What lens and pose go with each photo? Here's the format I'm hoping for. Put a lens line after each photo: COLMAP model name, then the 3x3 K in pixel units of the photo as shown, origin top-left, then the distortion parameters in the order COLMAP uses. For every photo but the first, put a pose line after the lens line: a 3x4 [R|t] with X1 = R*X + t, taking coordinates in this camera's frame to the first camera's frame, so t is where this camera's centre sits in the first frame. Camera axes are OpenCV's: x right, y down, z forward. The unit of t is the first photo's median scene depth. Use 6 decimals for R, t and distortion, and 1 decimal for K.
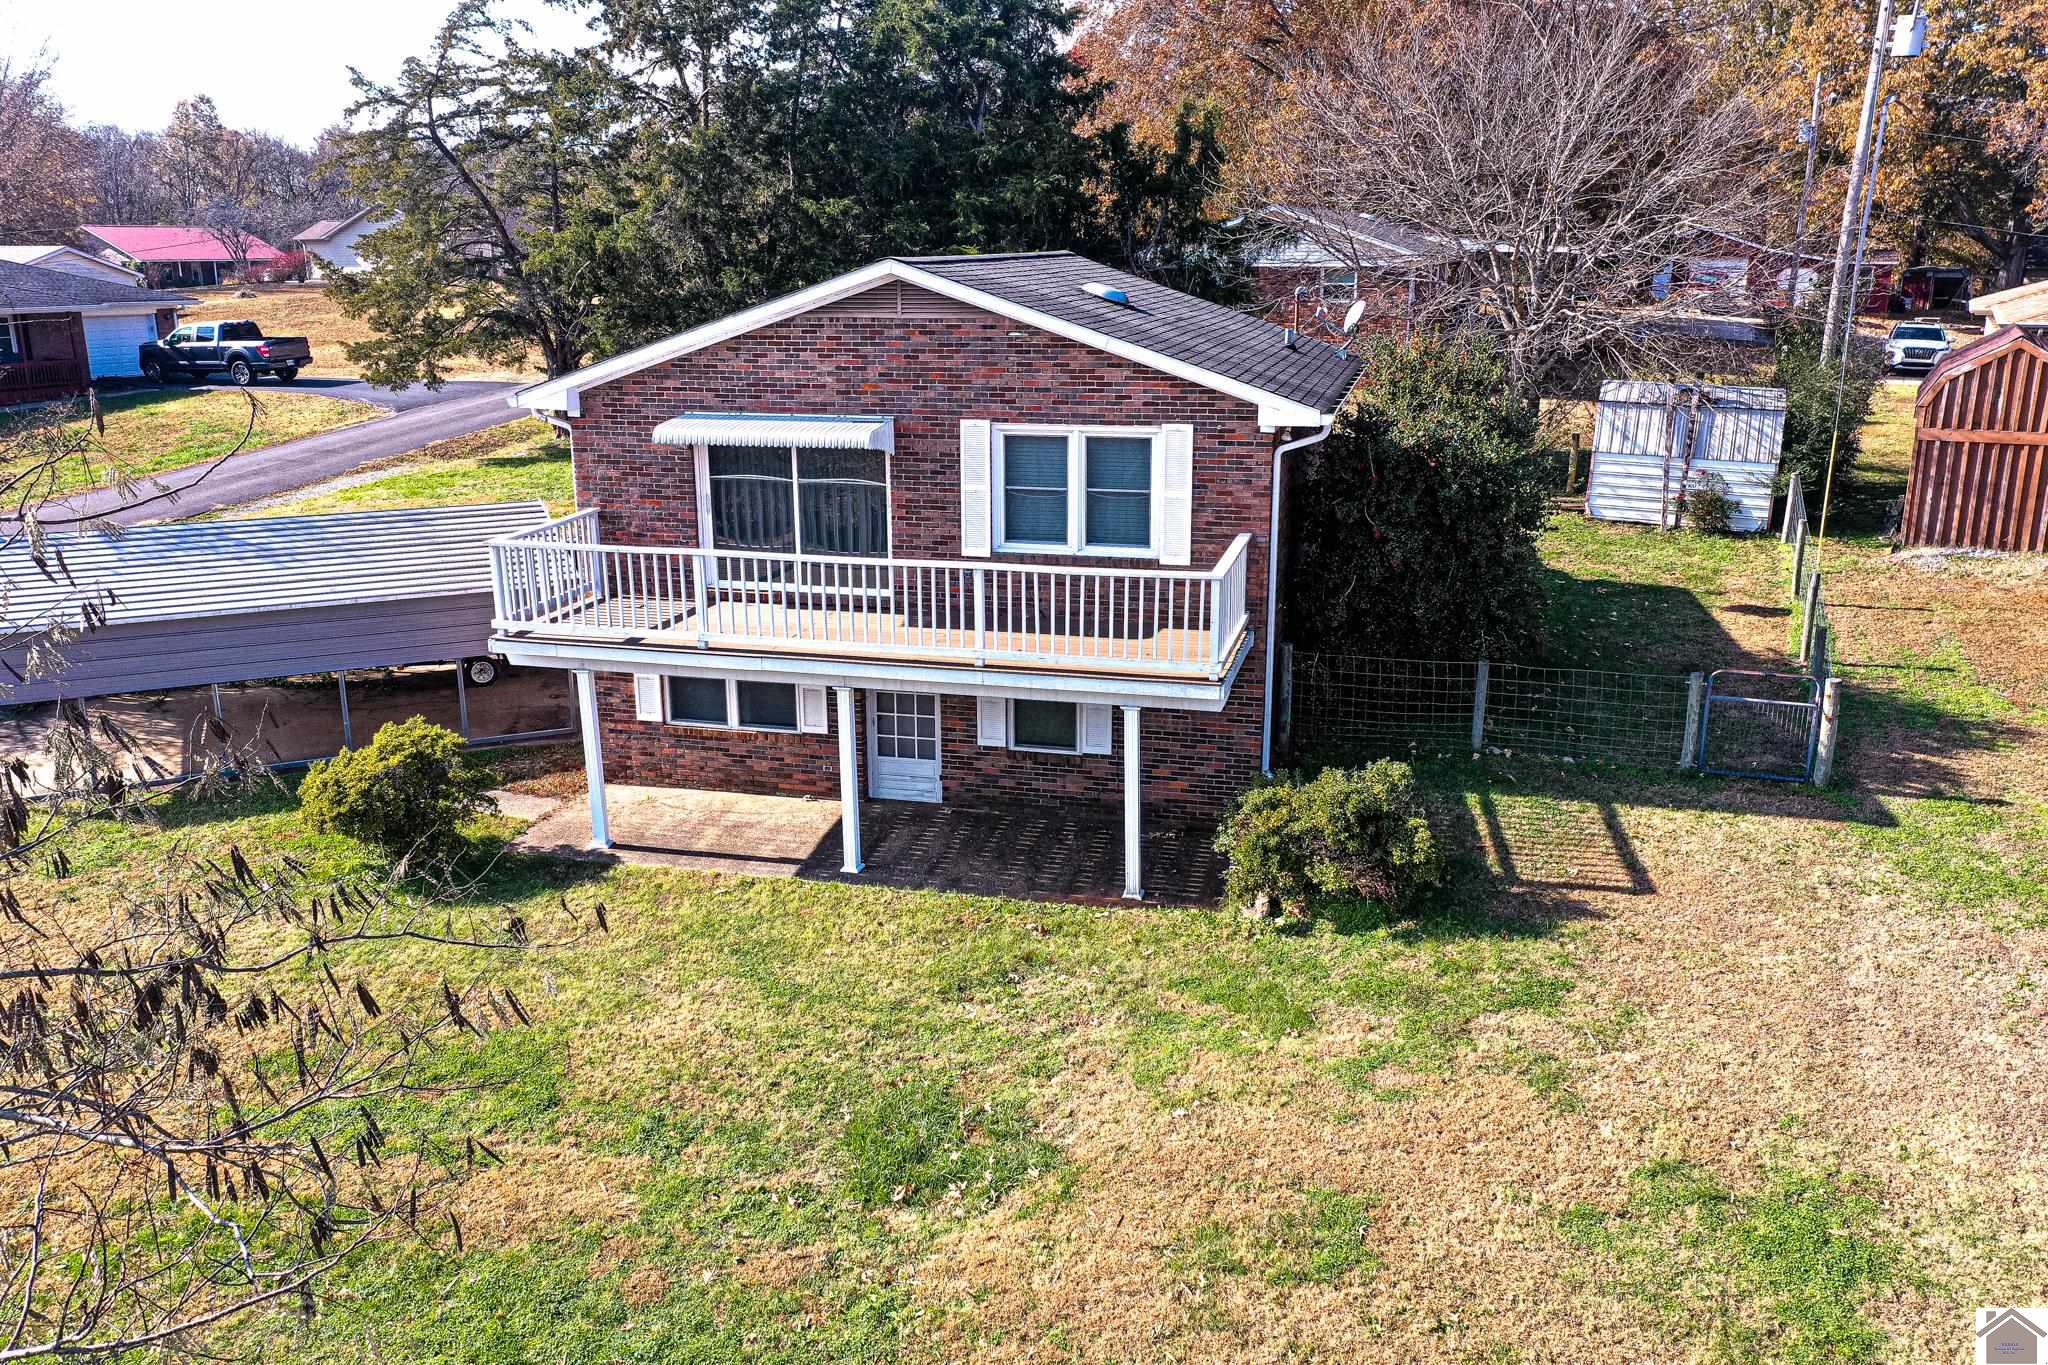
lens RADIAL K [[1620.1, 0, 1018.3], [0, 1620.1, 674.9], [0, 0, 1]] dist [0.004190, 0.011115]
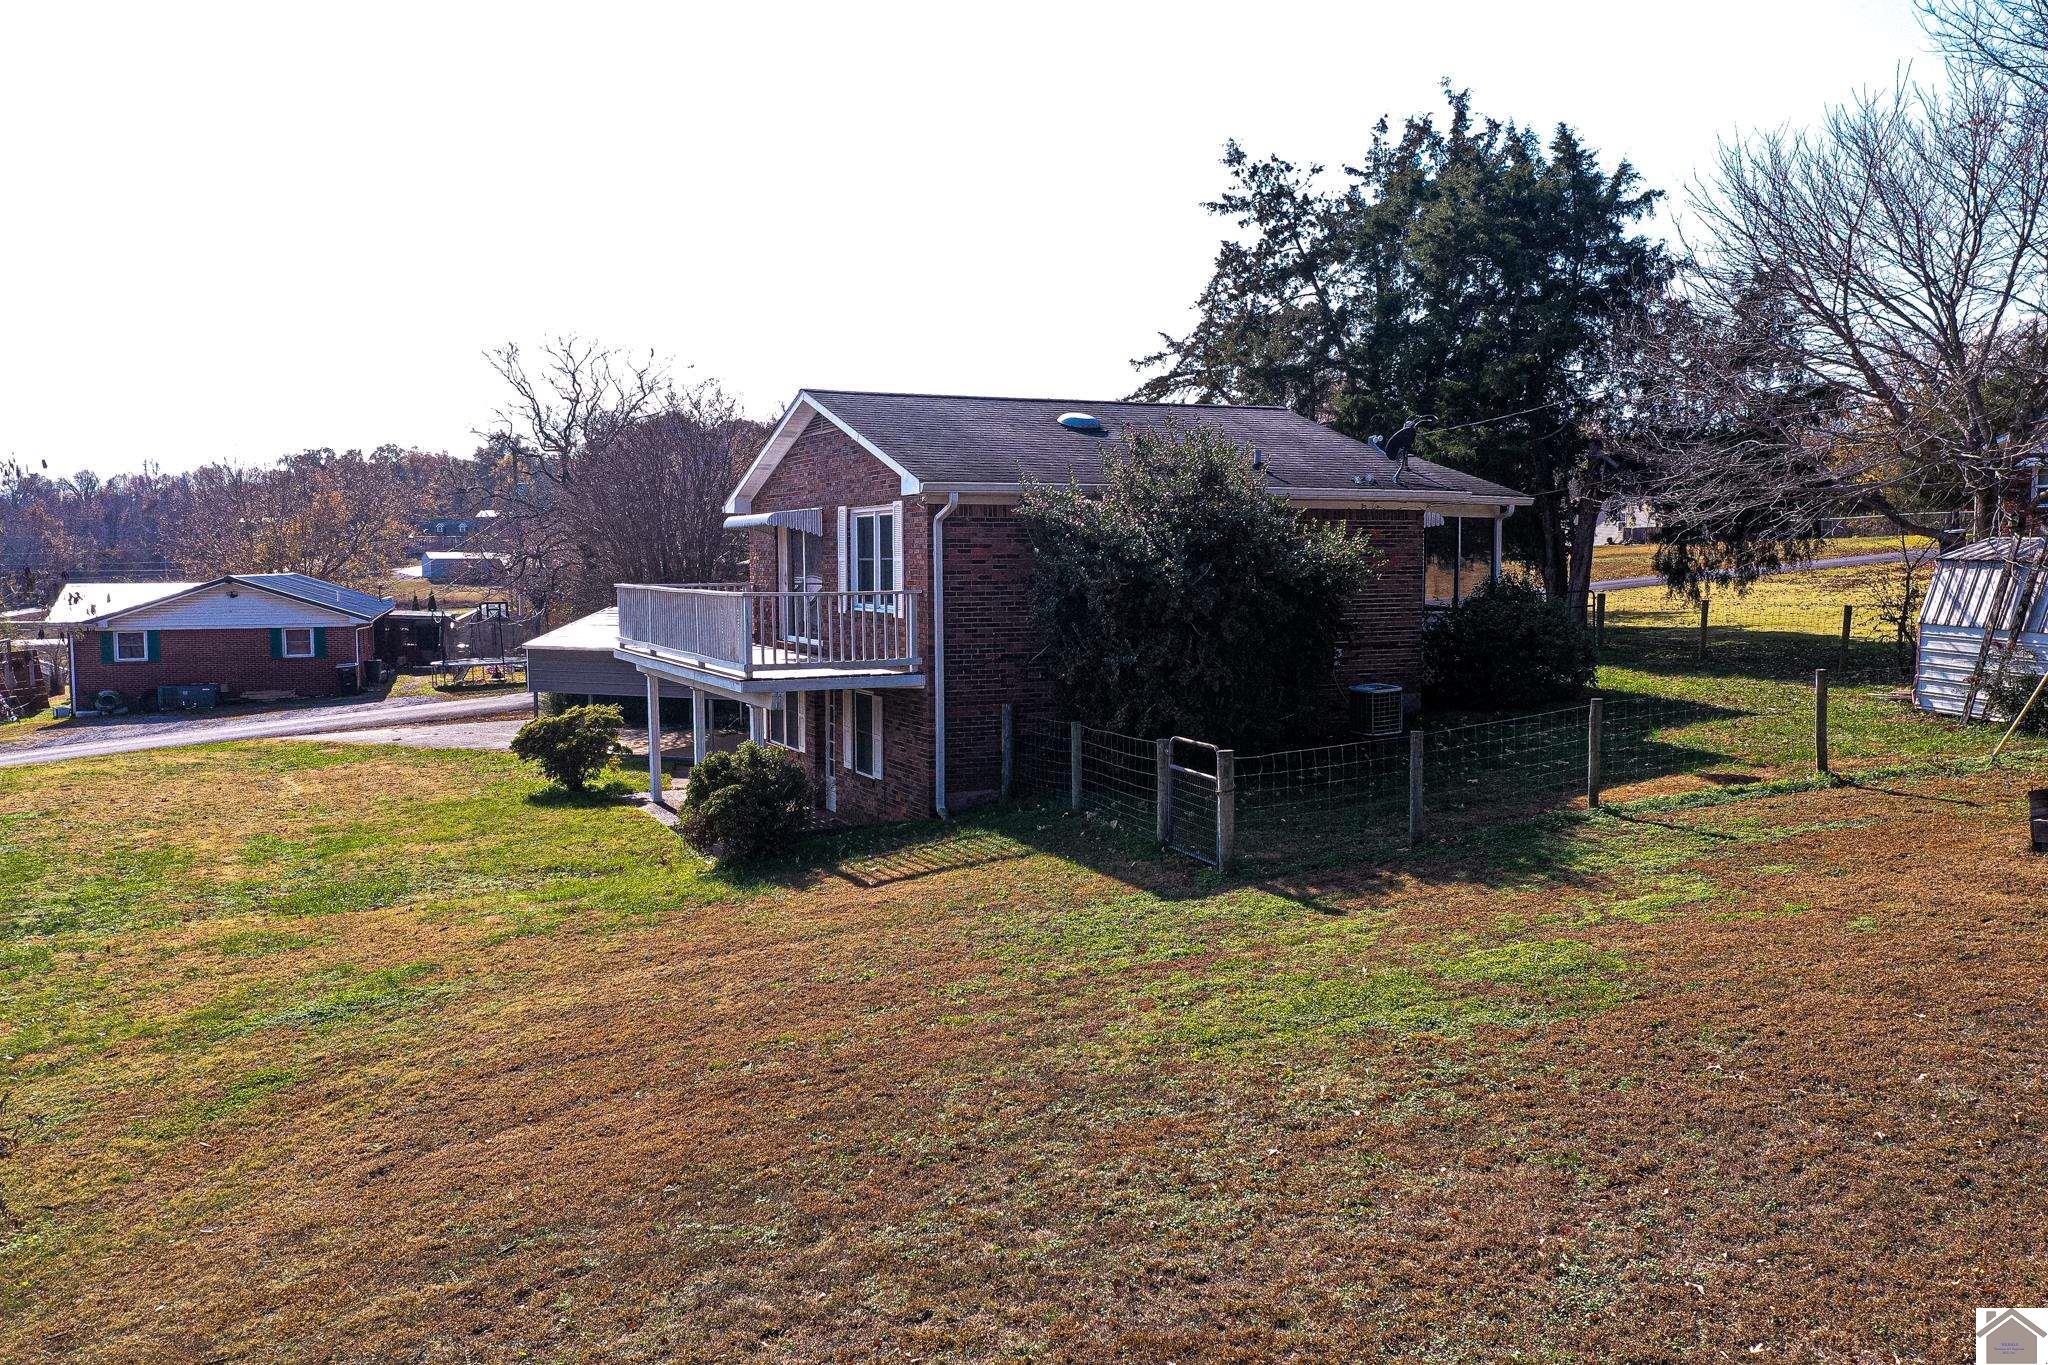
lens RADIAL K [[1620.1, 0, 1017.3], [0, 1620.1, 686.5], [0, 0, 1]] dist [0.004190, 0.011115]
pose [[0.635221, 0.062594, -0.769790, 1.034345], [-0.197419, 0.976758, -0.083484, 0.061578], [0.746673, 0.205002, 0.632814, 0.303824]]
